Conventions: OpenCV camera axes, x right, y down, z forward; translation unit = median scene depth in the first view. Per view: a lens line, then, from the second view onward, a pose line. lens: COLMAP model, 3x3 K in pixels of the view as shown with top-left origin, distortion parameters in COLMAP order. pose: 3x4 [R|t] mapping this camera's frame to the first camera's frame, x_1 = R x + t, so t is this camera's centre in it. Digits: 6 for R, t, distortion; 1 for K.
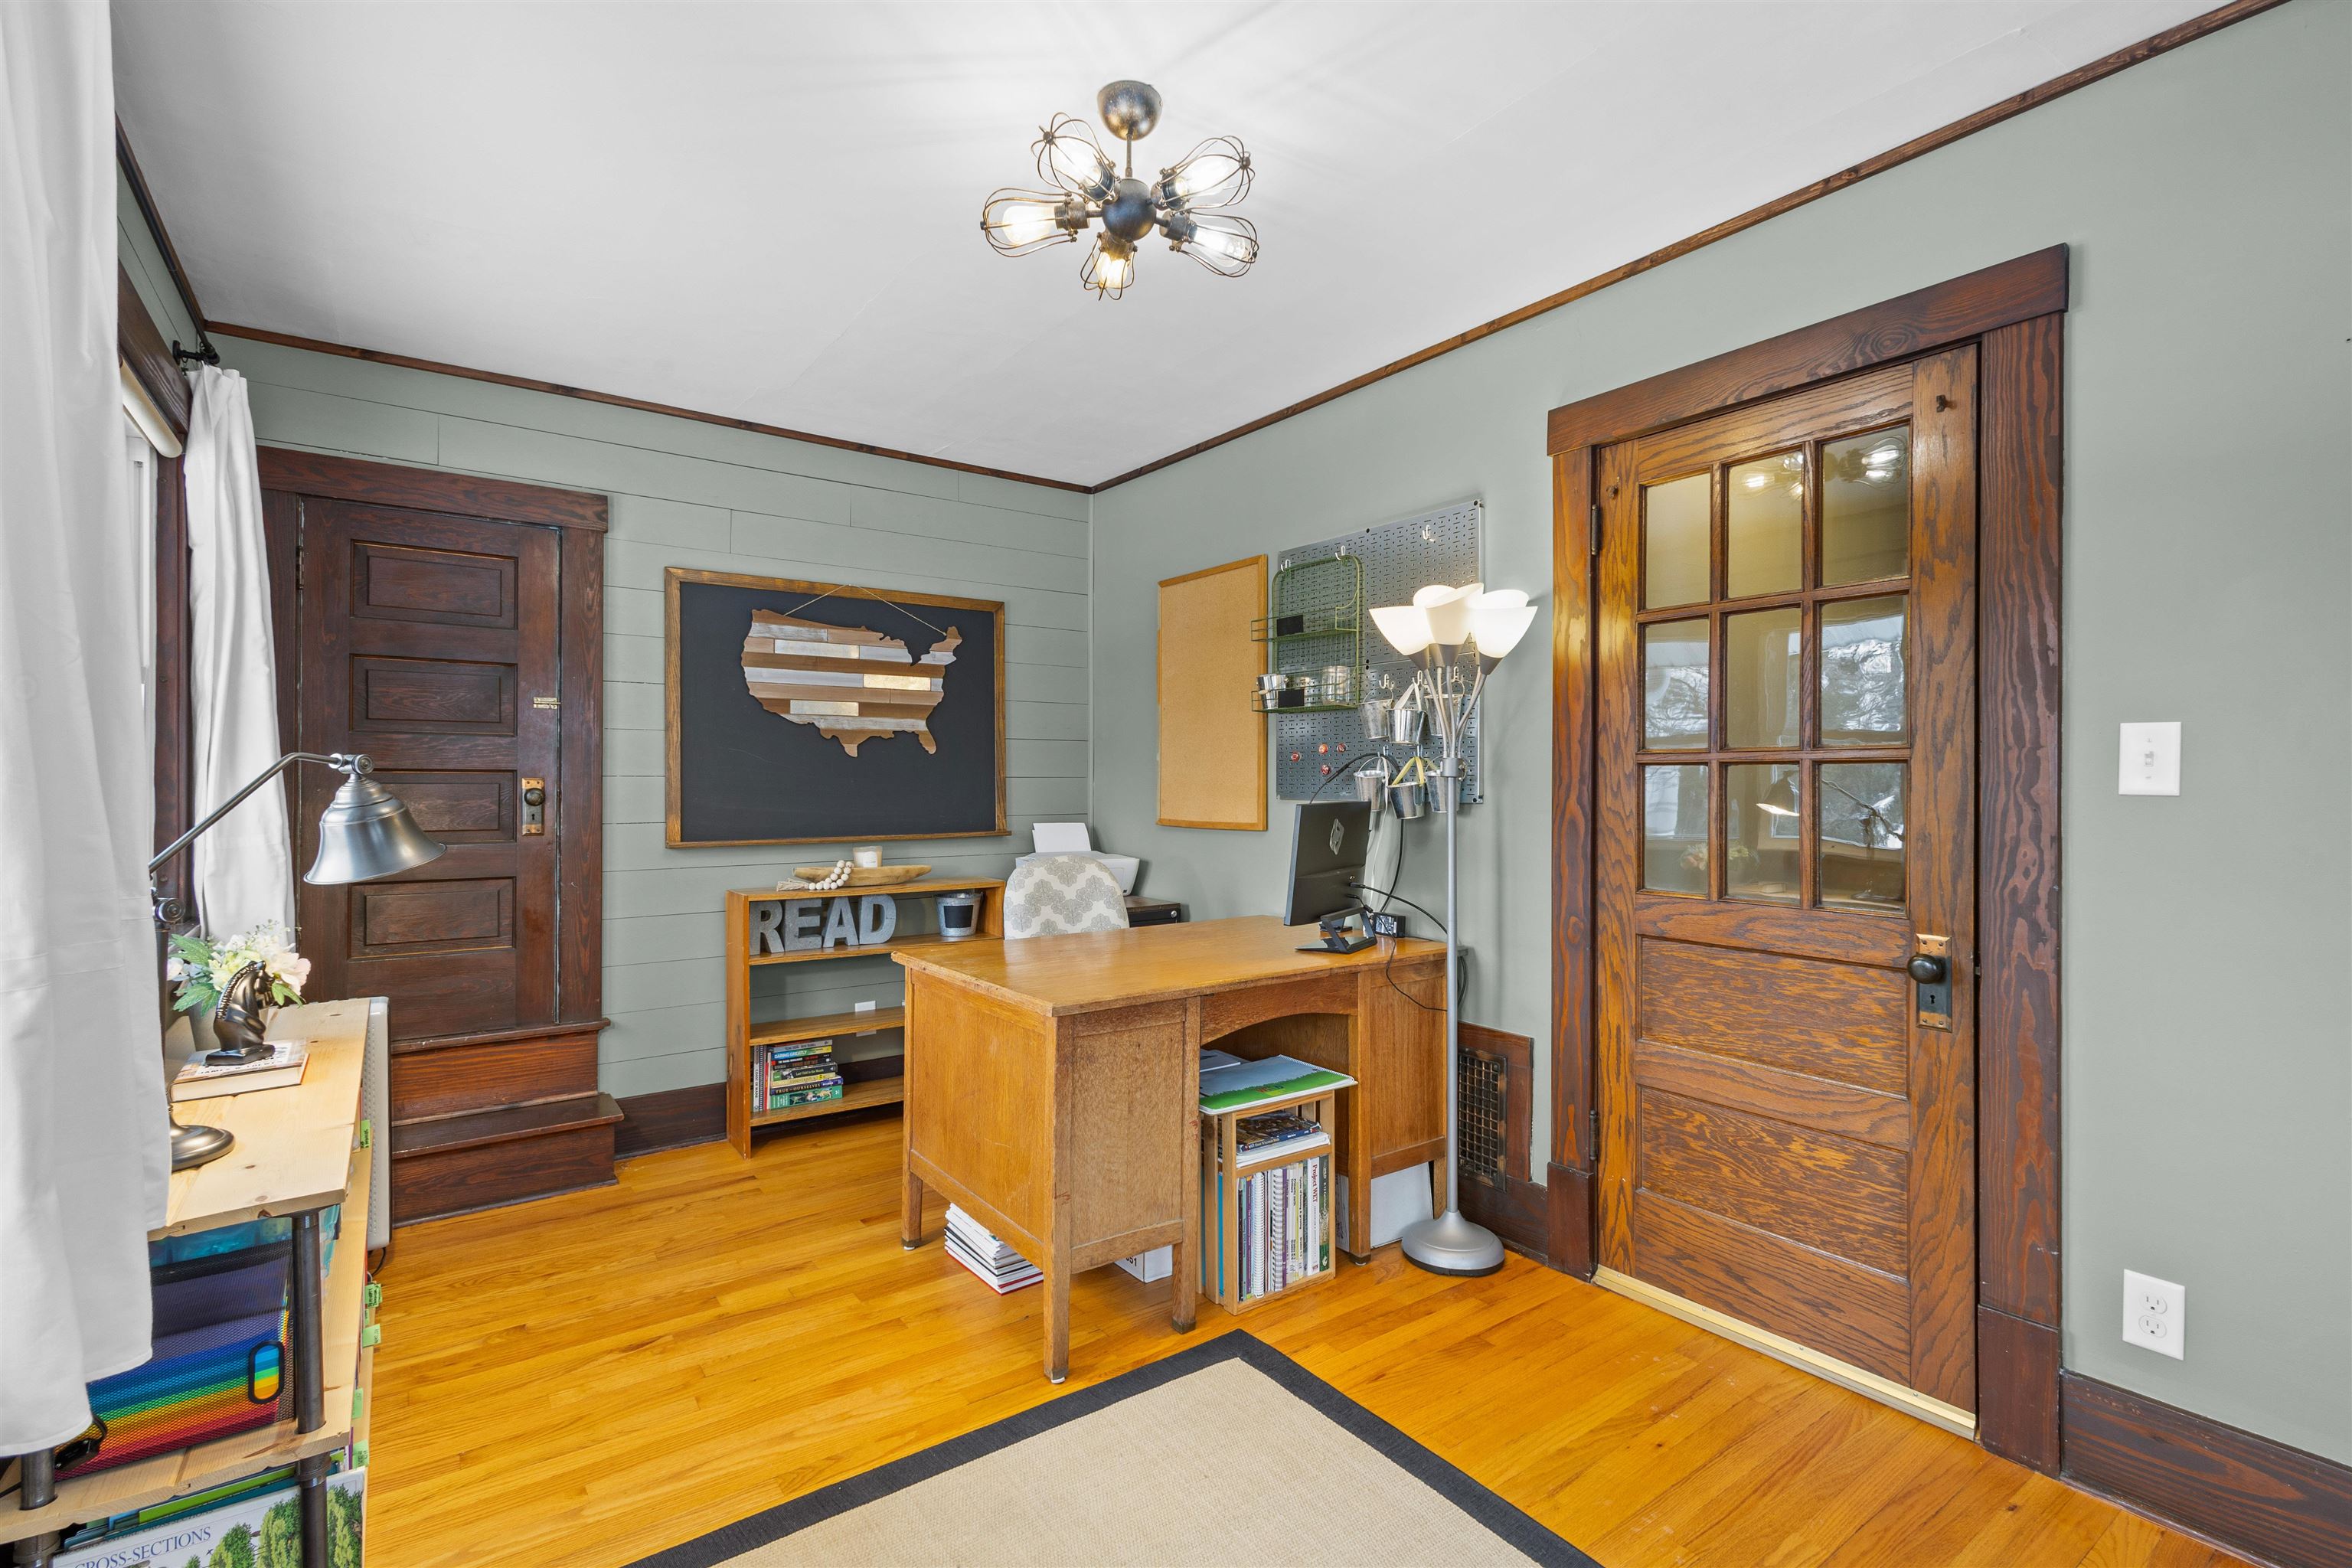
lens RADIAL K [[1071.5, 0, 1177.5], [0, 1071.5, 775.8], [0, 0, 1]] dist [0.006484, -0.000585]
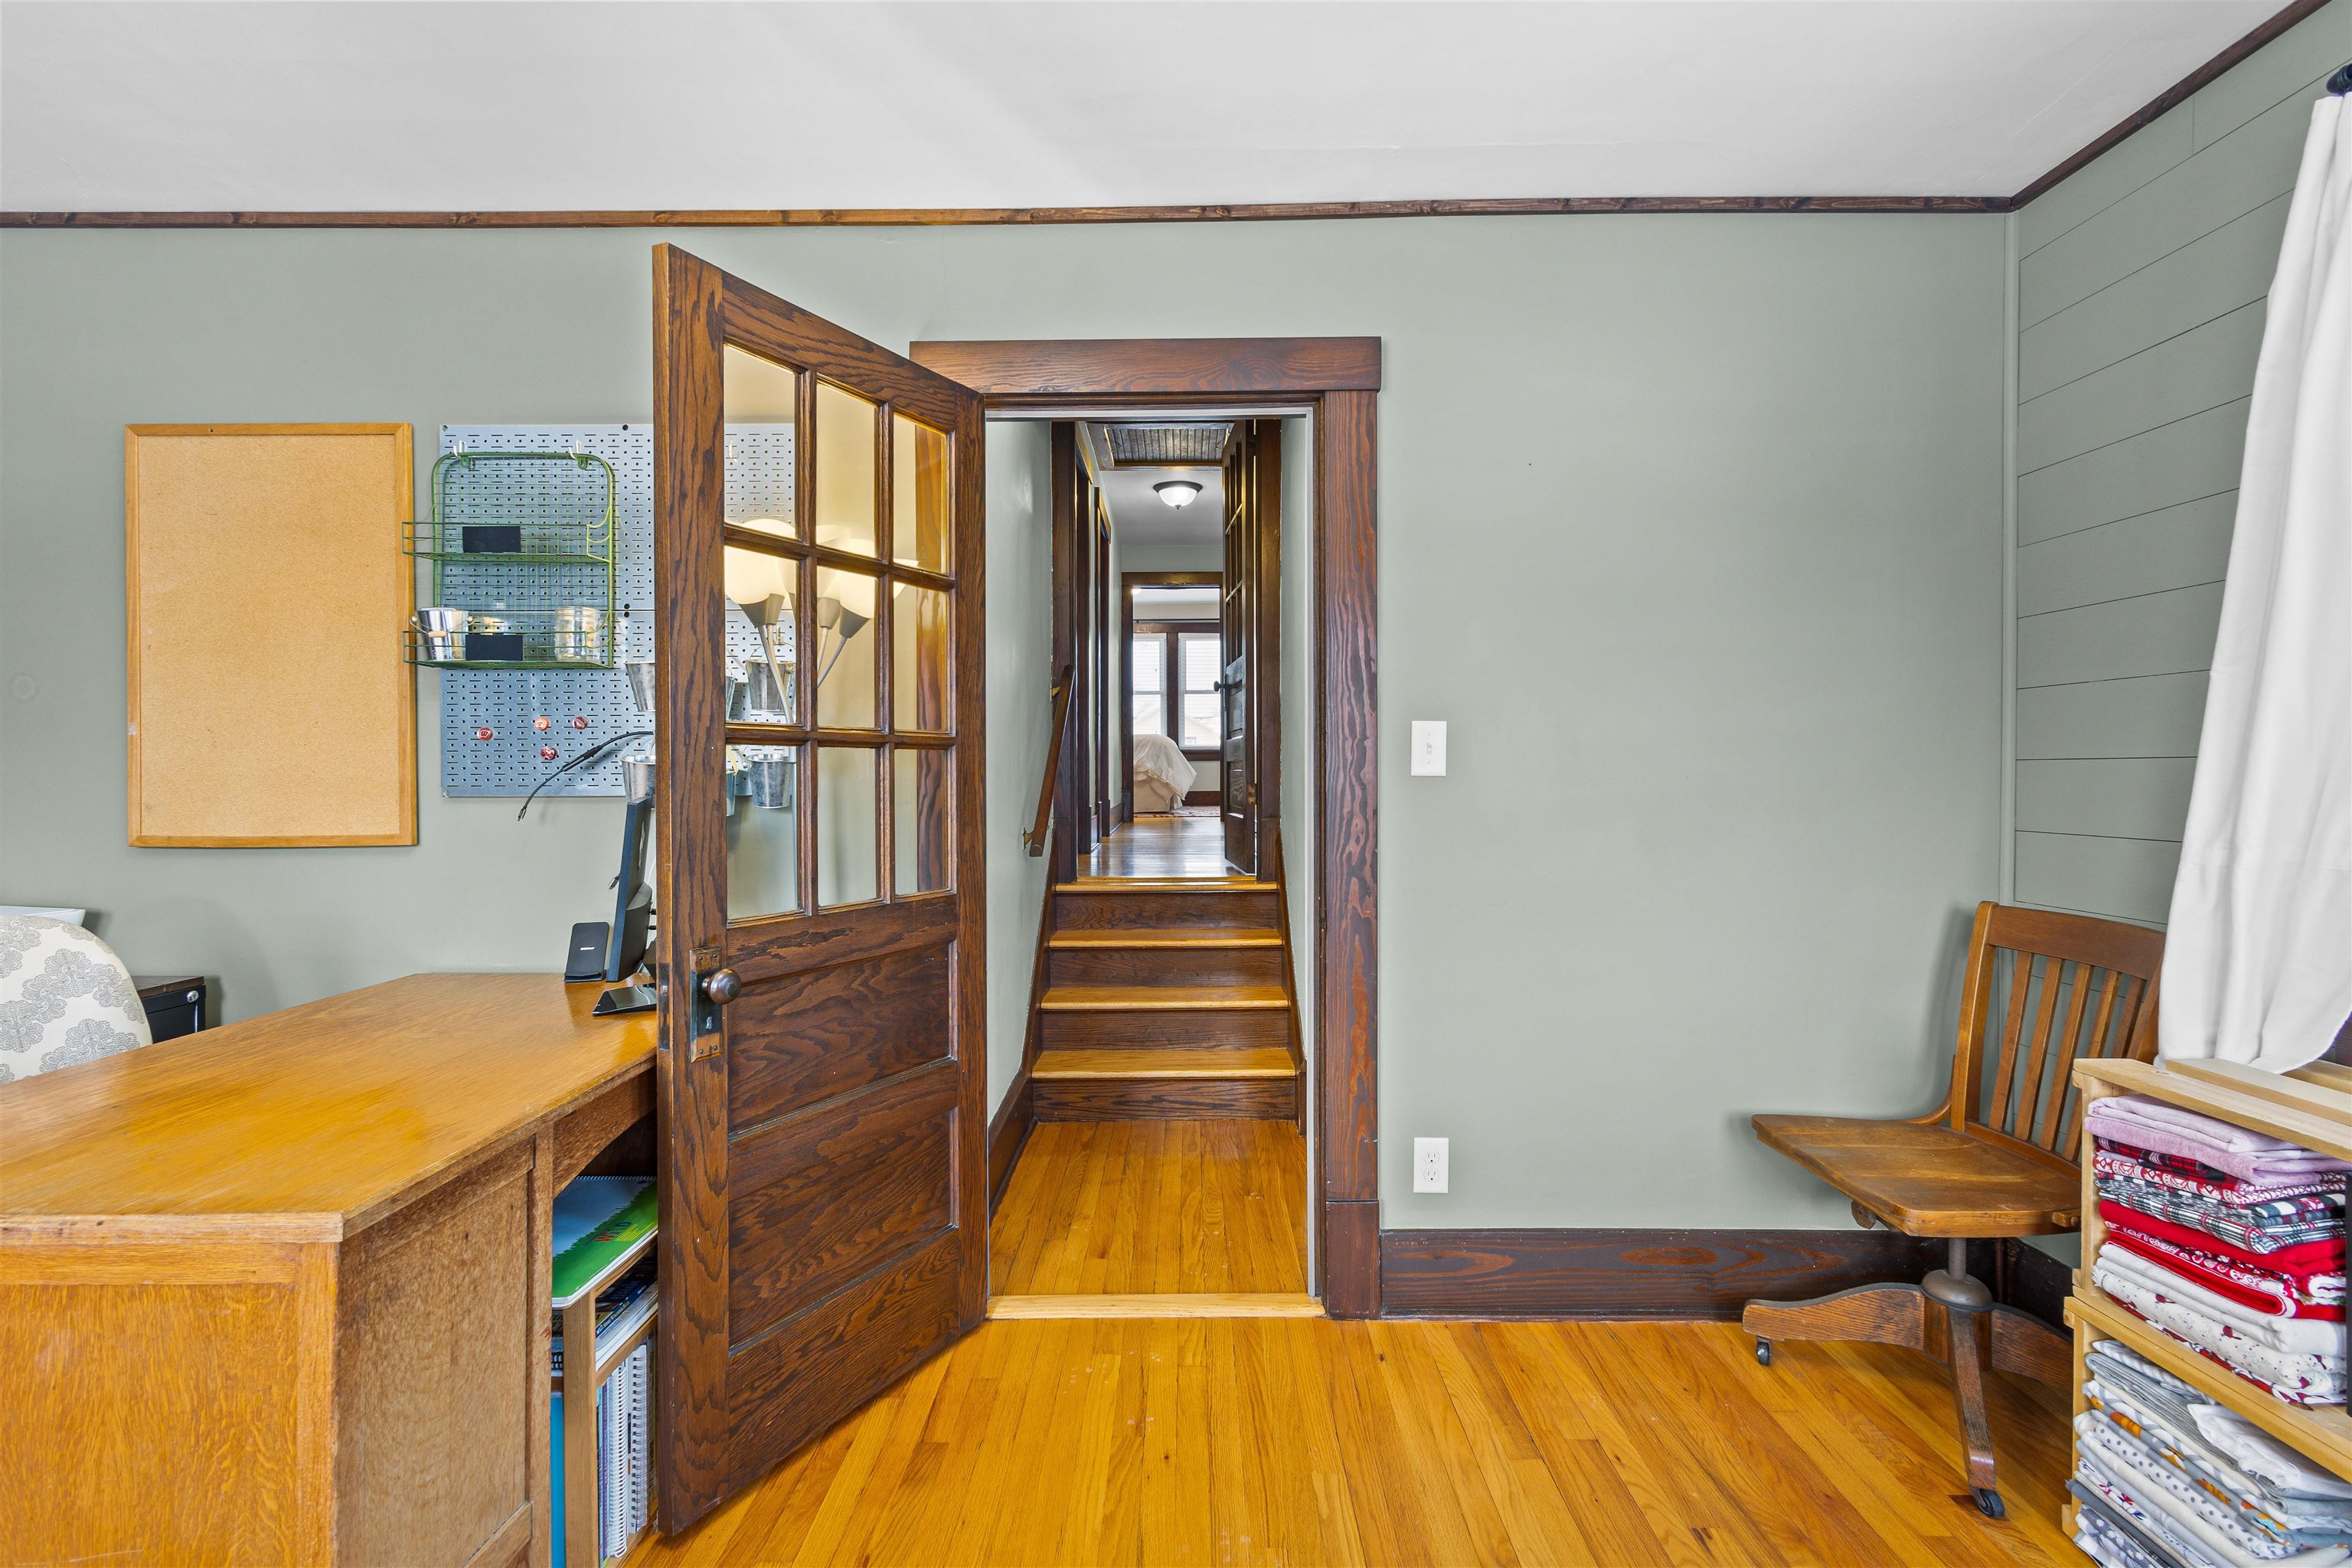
lens RADIAL K [[1071.5, 0, 1177.5], [0, 1071.5, 775.8], [0, 0, 1]] dist [0.006484, -0.000585]
pose [[0.594738, -0.008499, 0.803875, -0.276799], [0.000494, 0.999948, 0.010207, 0.003355], [-0.803920, -0.005673, 0.594711, 0.377025]]
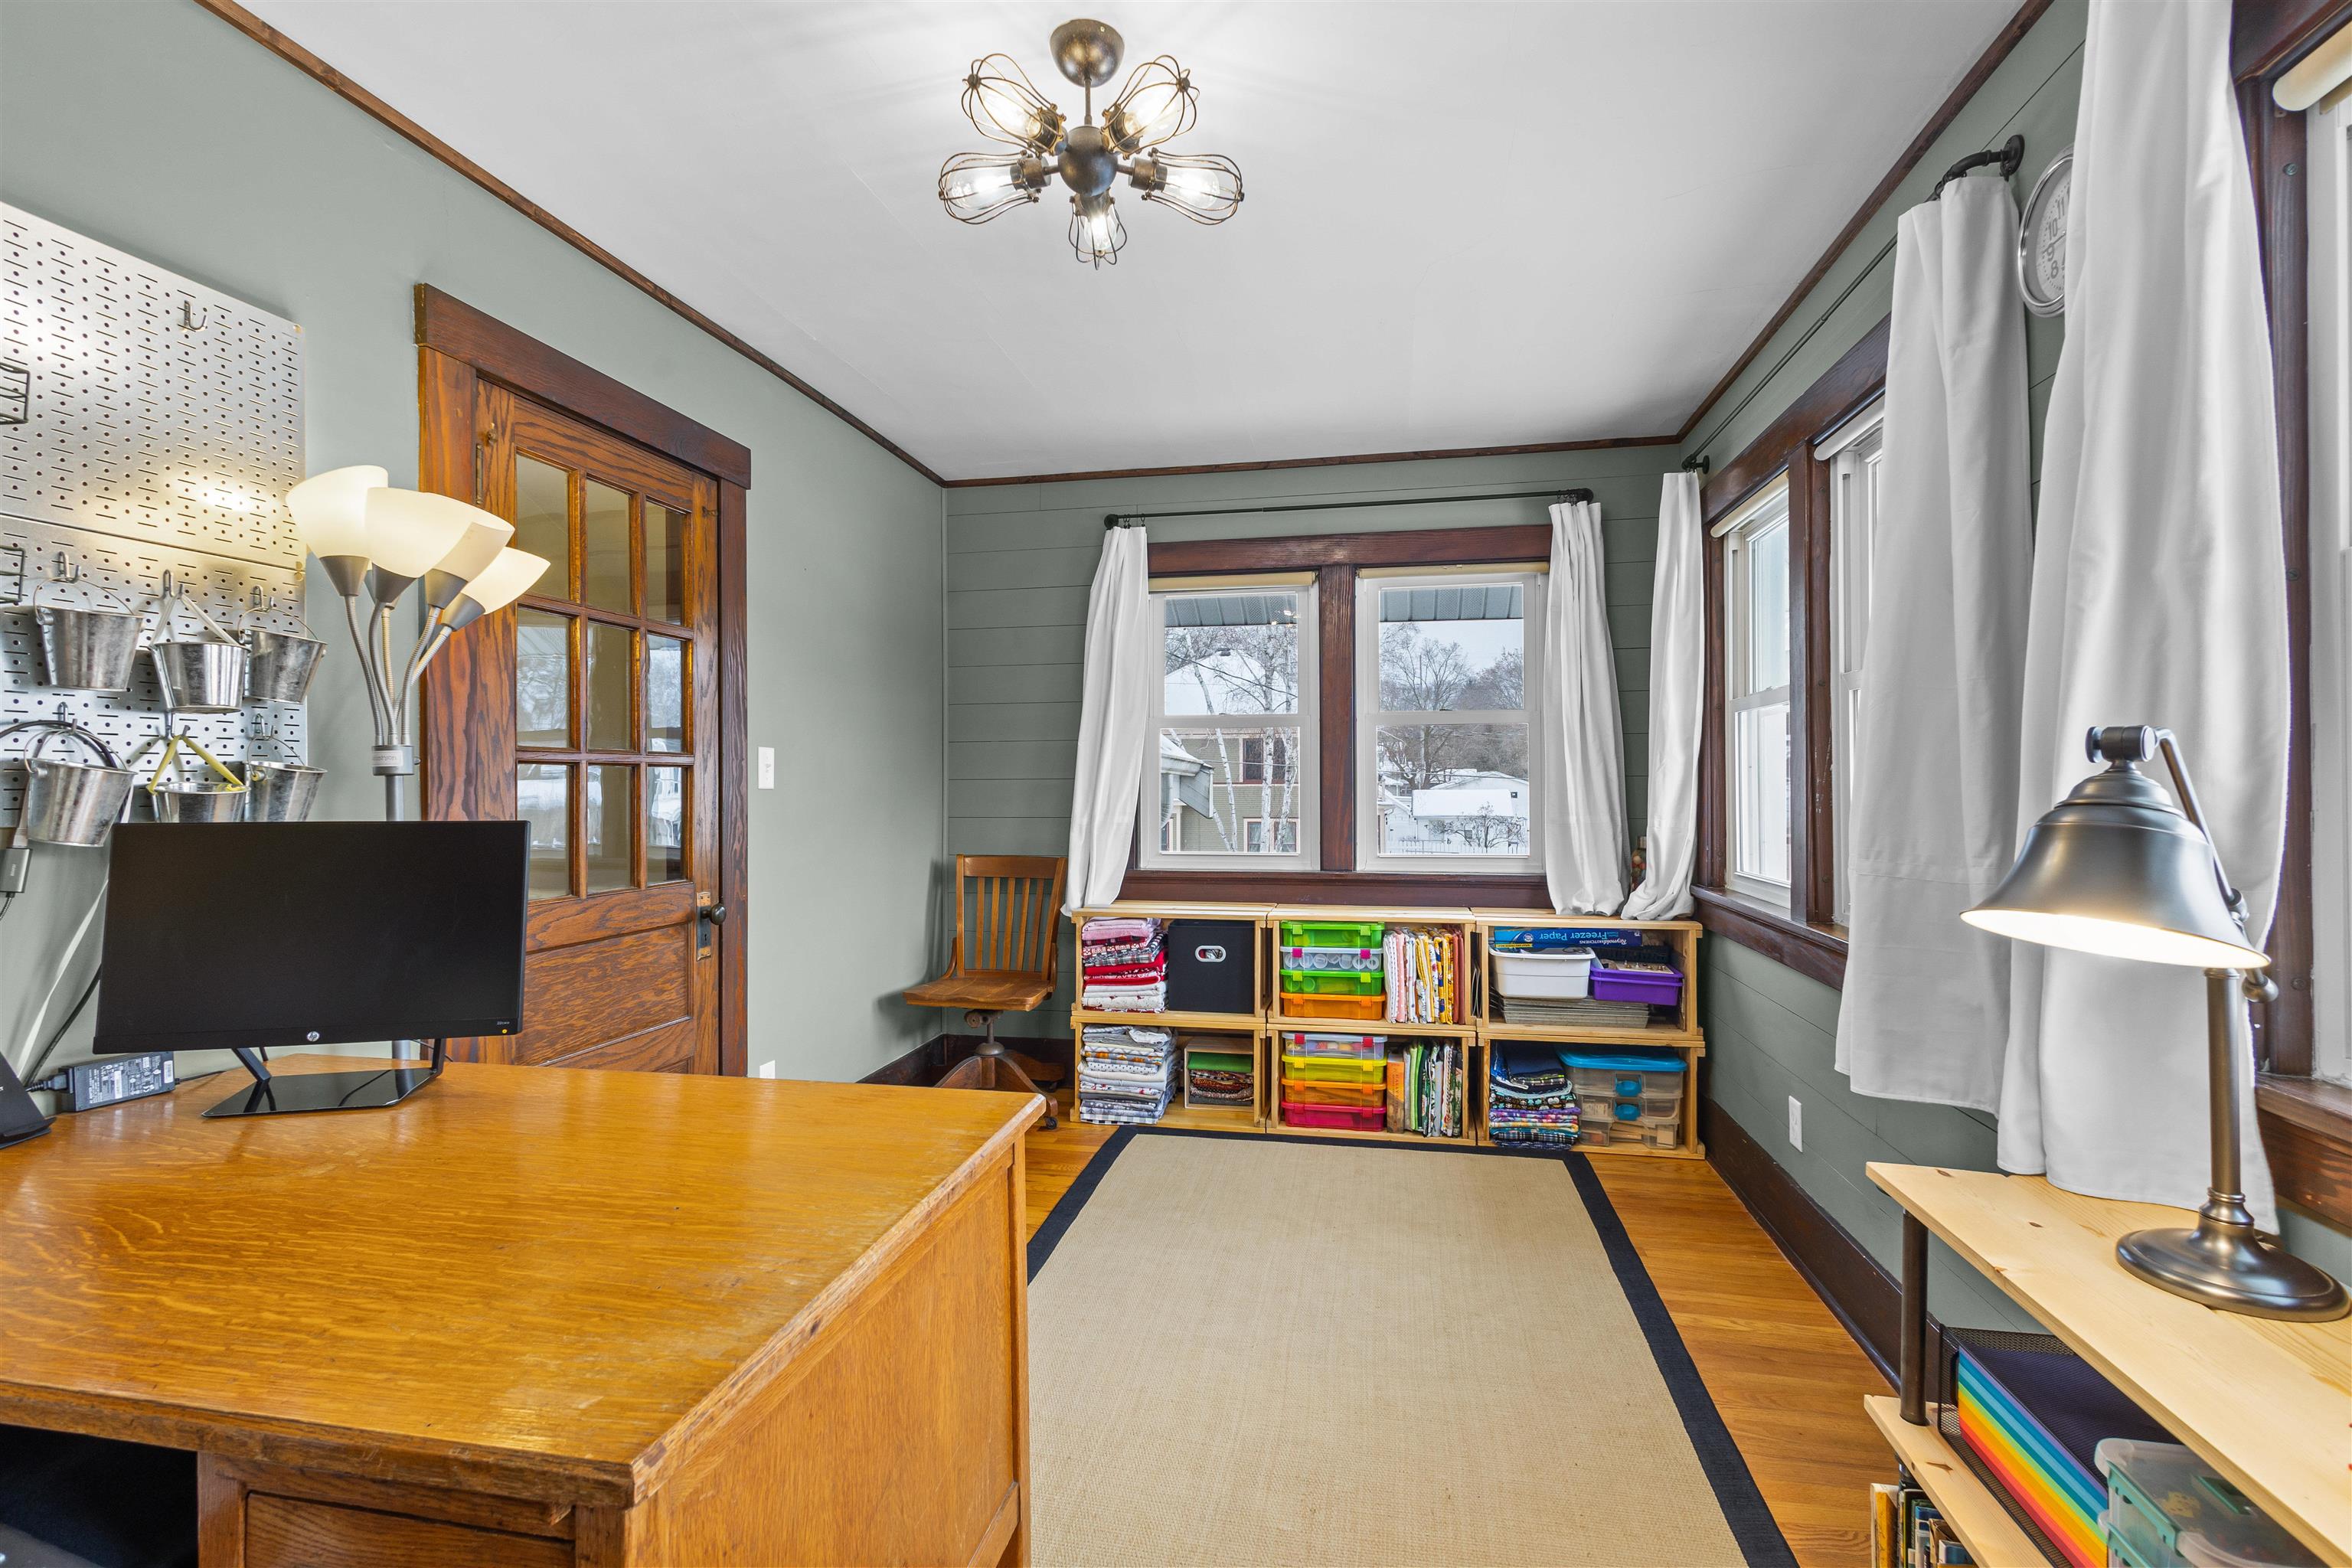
lens RADIAL K [[1071.5, 0, 1177.5], [0, 1071.5, 775.8], [0, 0, 1]] dist [0.006484, -0.000585]
pose [[-0.676727, 0.006437, 0.736206, -0.679925], [-0.000879, 0.999954, -0.009551, 0.010368], [-0.736233, -0.007110, -0.676690, 1.372754]]
